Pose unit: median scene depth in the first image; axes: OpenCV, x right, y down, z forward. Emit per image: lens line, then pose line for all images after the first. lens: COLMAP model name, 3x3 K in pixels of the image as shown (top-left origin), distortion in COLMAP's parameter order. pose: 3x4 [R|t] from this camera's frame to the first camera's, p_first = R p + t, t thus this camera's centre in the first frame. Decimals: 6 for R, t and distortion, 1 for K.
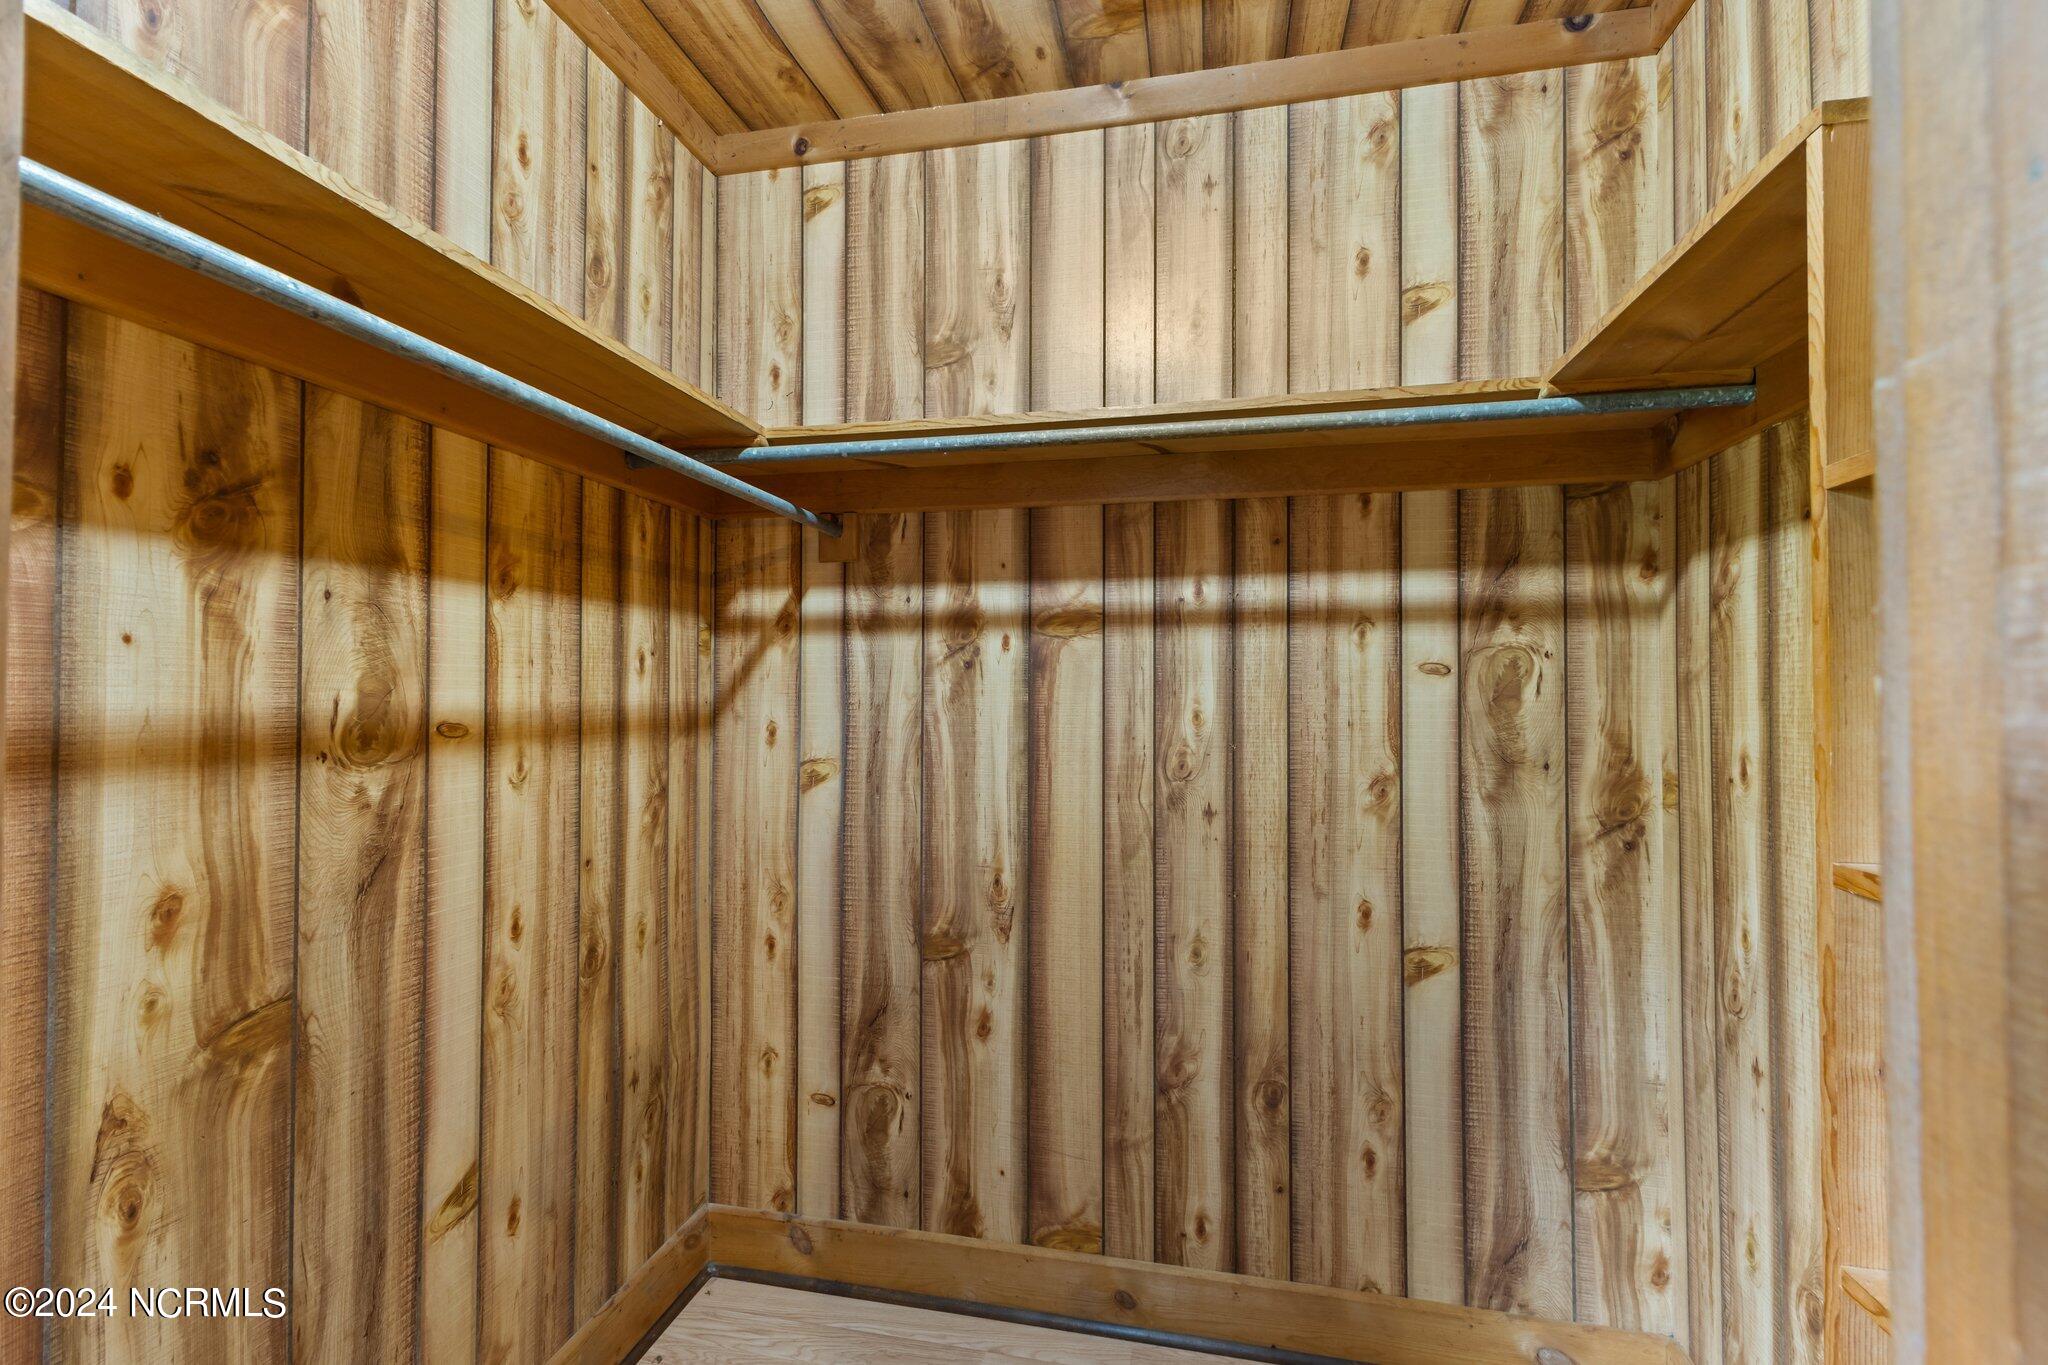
lens RADIAL K [[884.4, 0, 1024.1], [0, 884.4, 677.5], [0, 0, 1]] dist [0.010777, 0.000145]
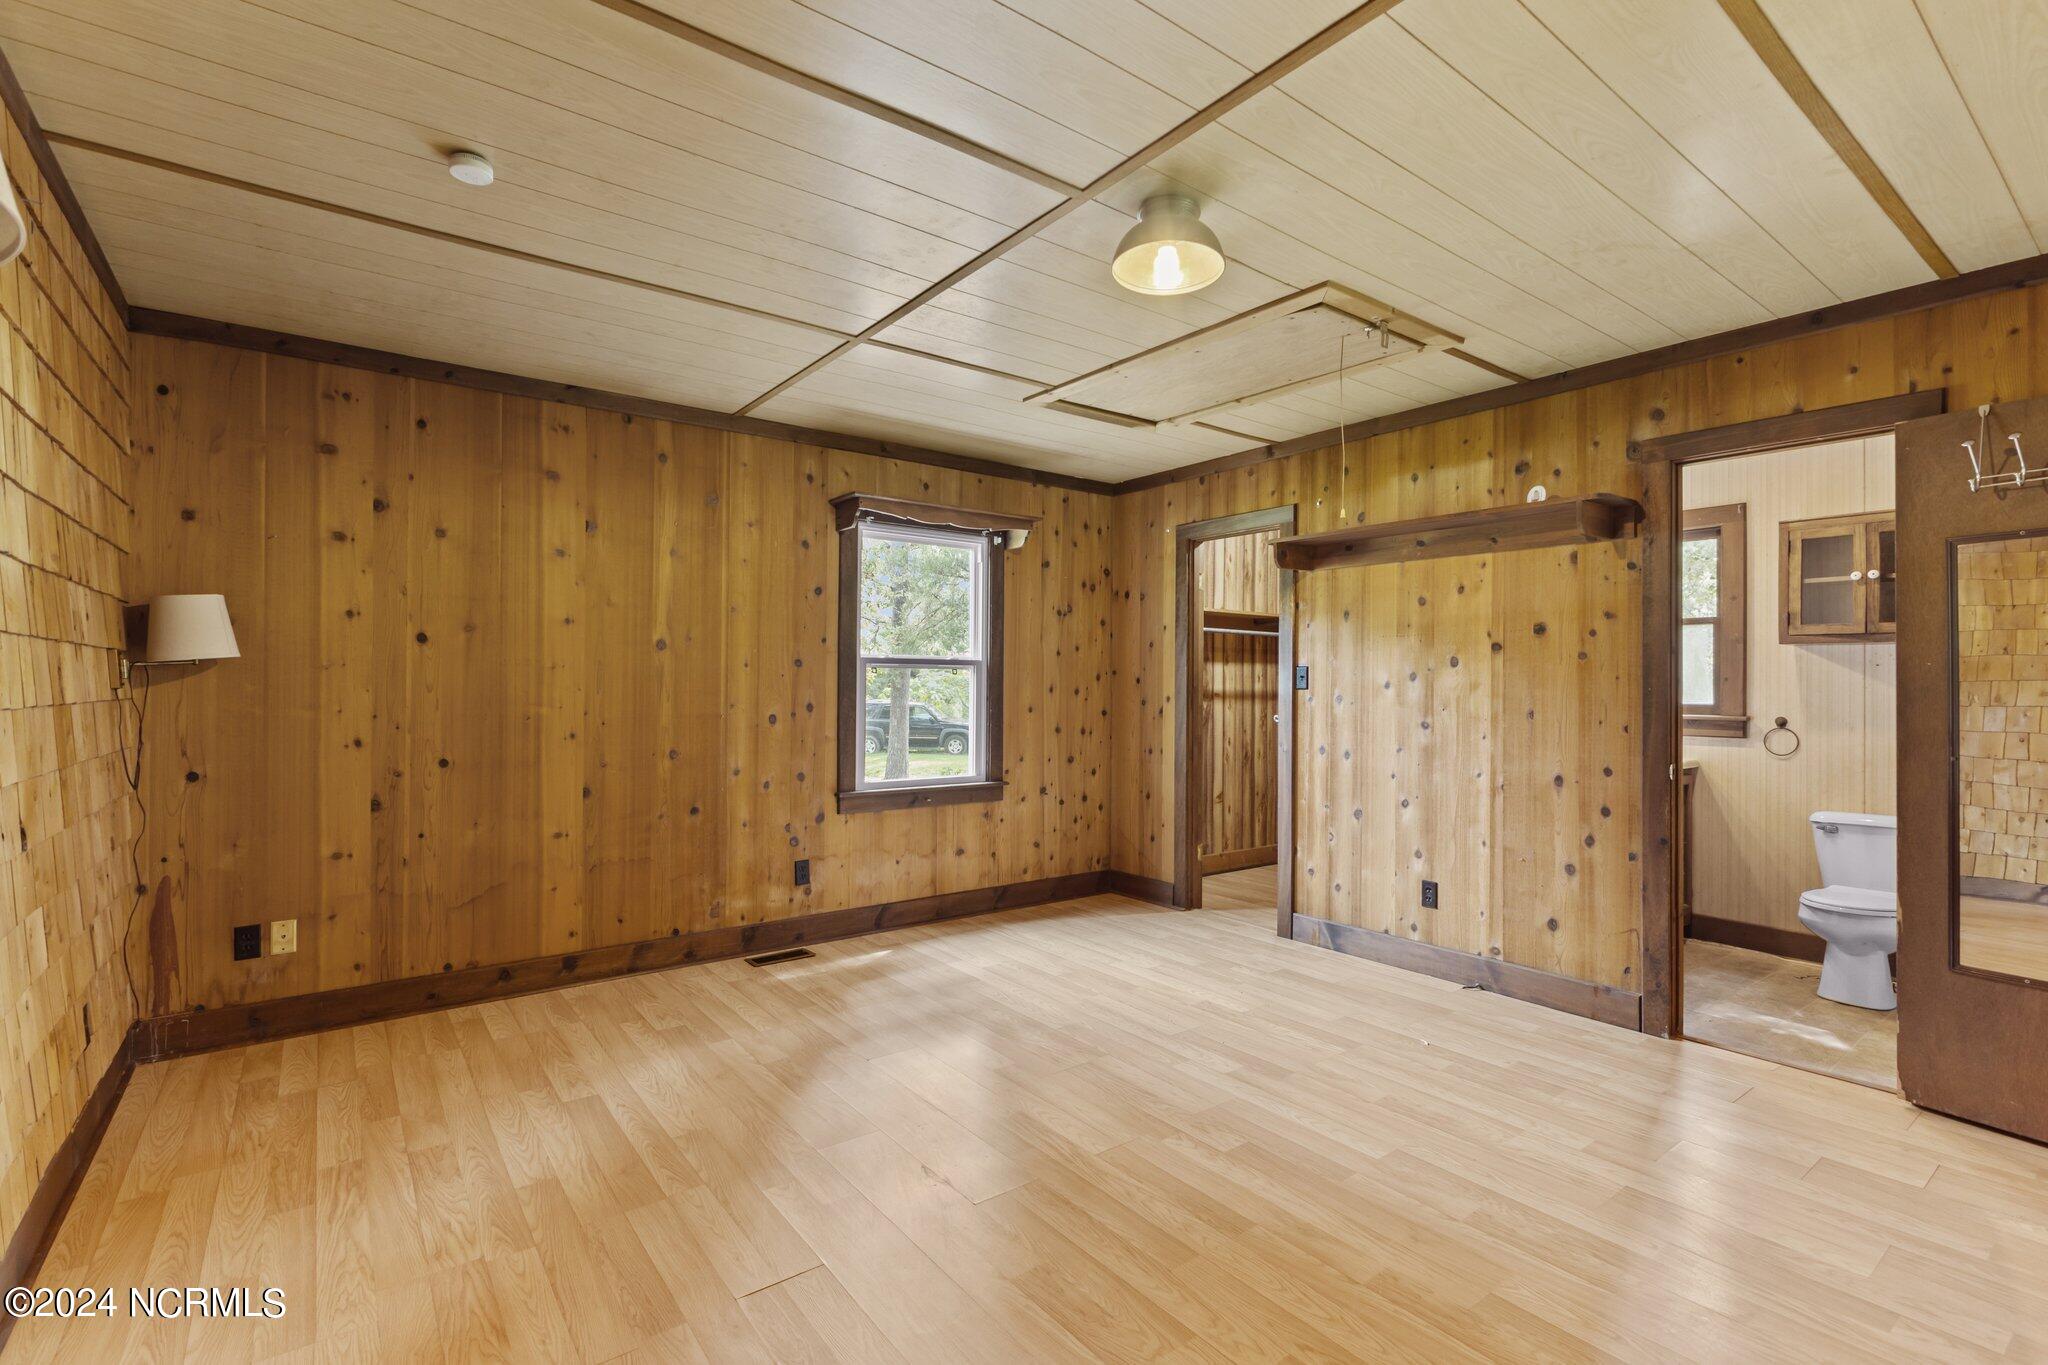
lens RADIAL K [[925.3, 0, 1024.6], [0, 925.3, 681.9], [0, 0, 1]] dist [0.000625, -0.000403]
pose [[0.760221, 0.001880, -0.649661, 1.283393], [0.005166, 0.999947, 0.008938, -0.041601], [0.649643, -0.010151, 0.760171, -2.470159]]
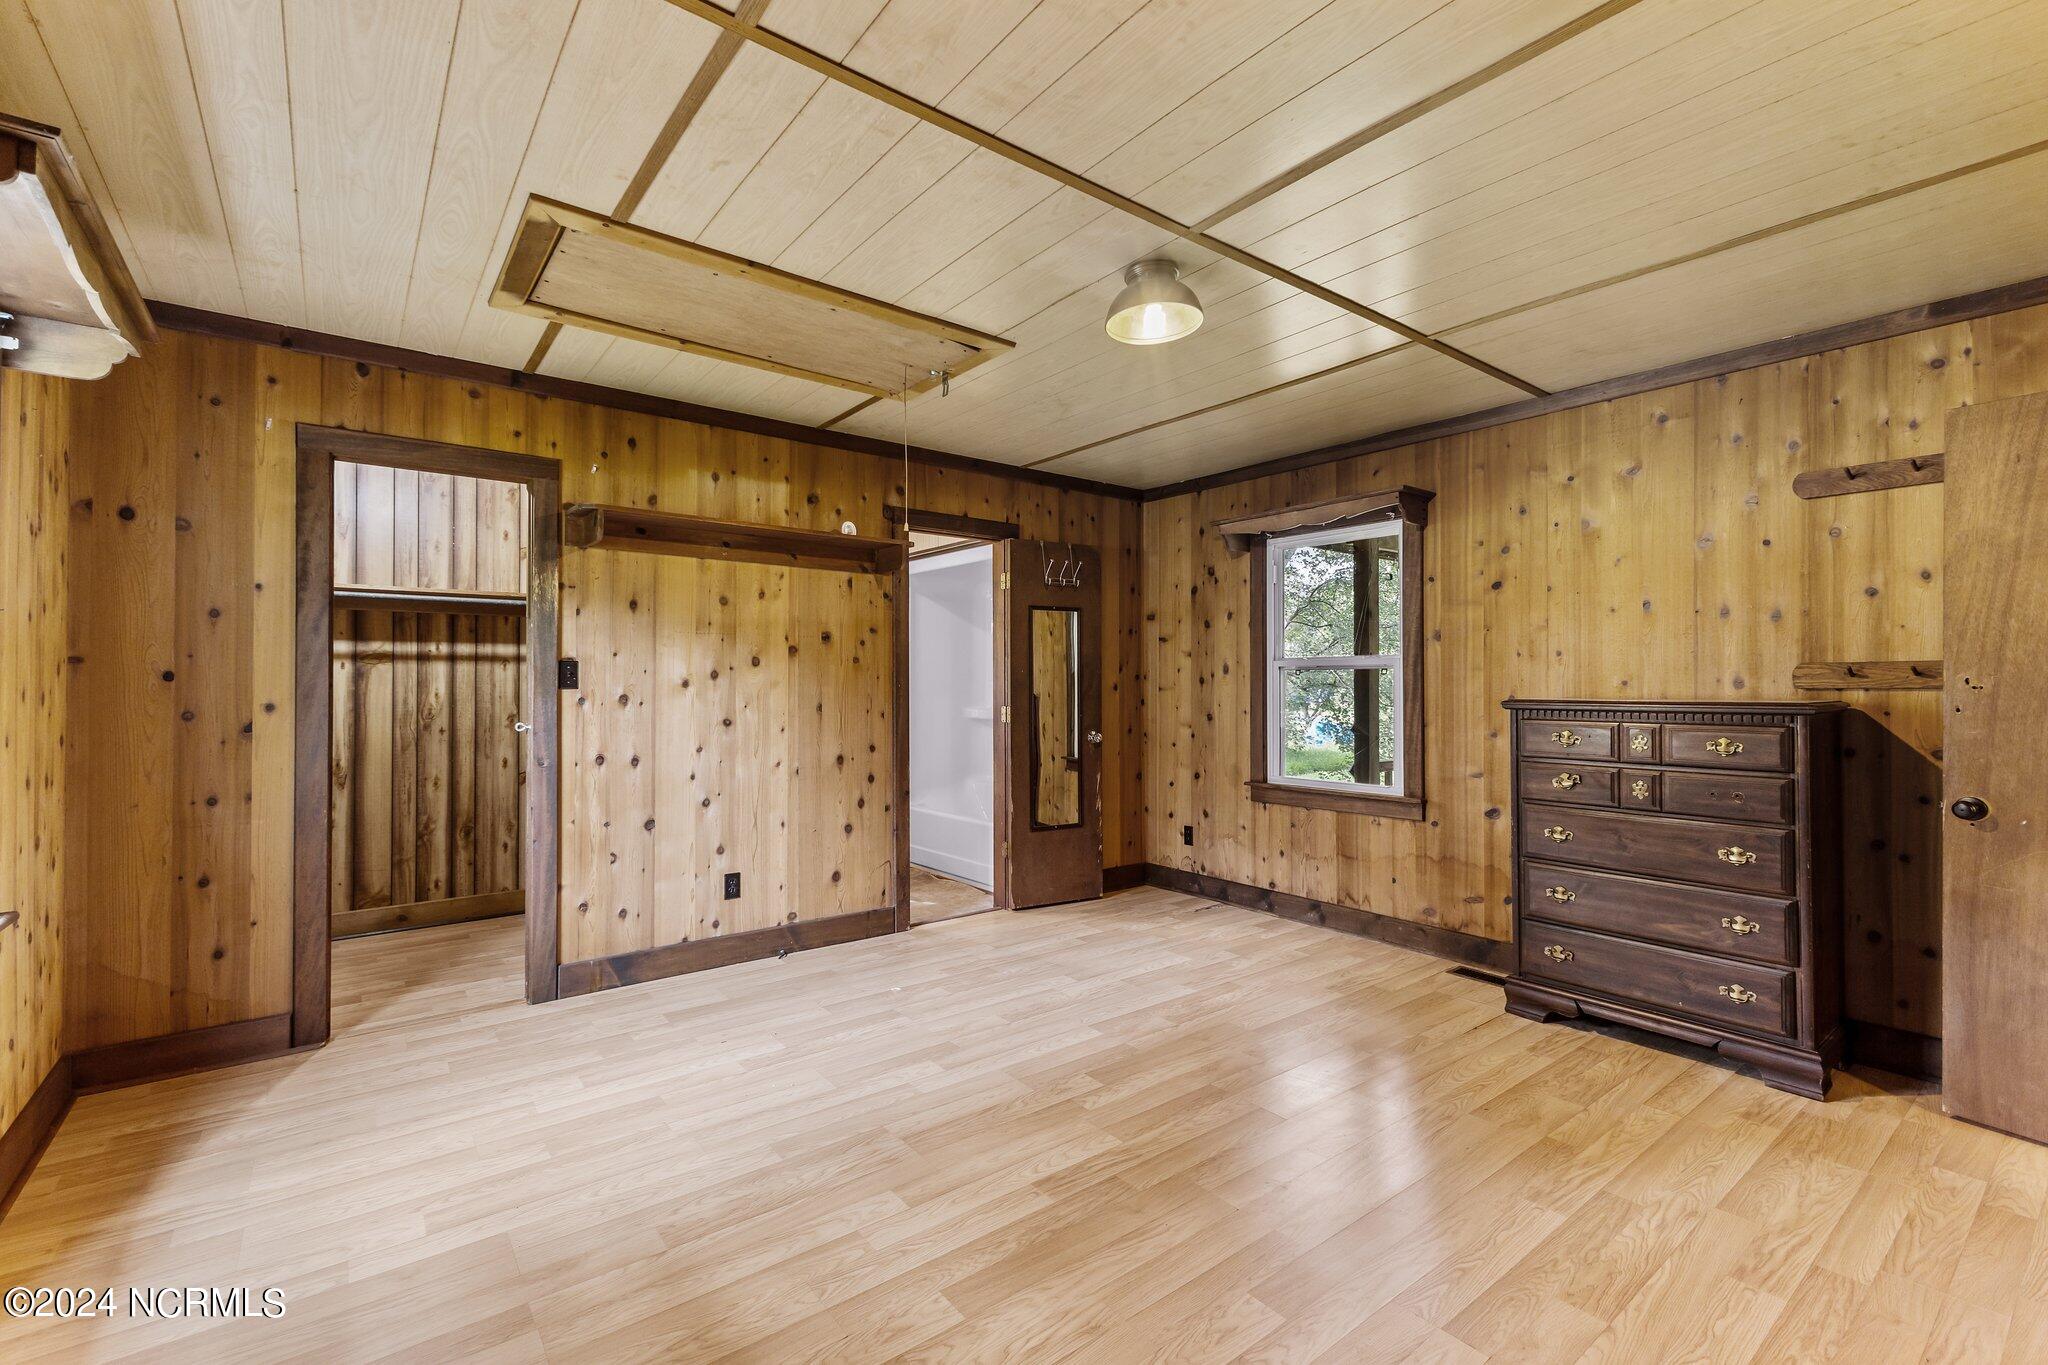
lens RADIAL K [[884.4, 0, 1025.2], [0, 884.4, 681.3], [0, 0, 1]] dist [0.010777, 0.000145]
pose [[0.645966, 0.002611, 0.763362, -0.711314], [-0.012141, 0.999903, 0.006854, -0.037728], [-0.763270, -0.013695, 0.645935, -2.105589]]
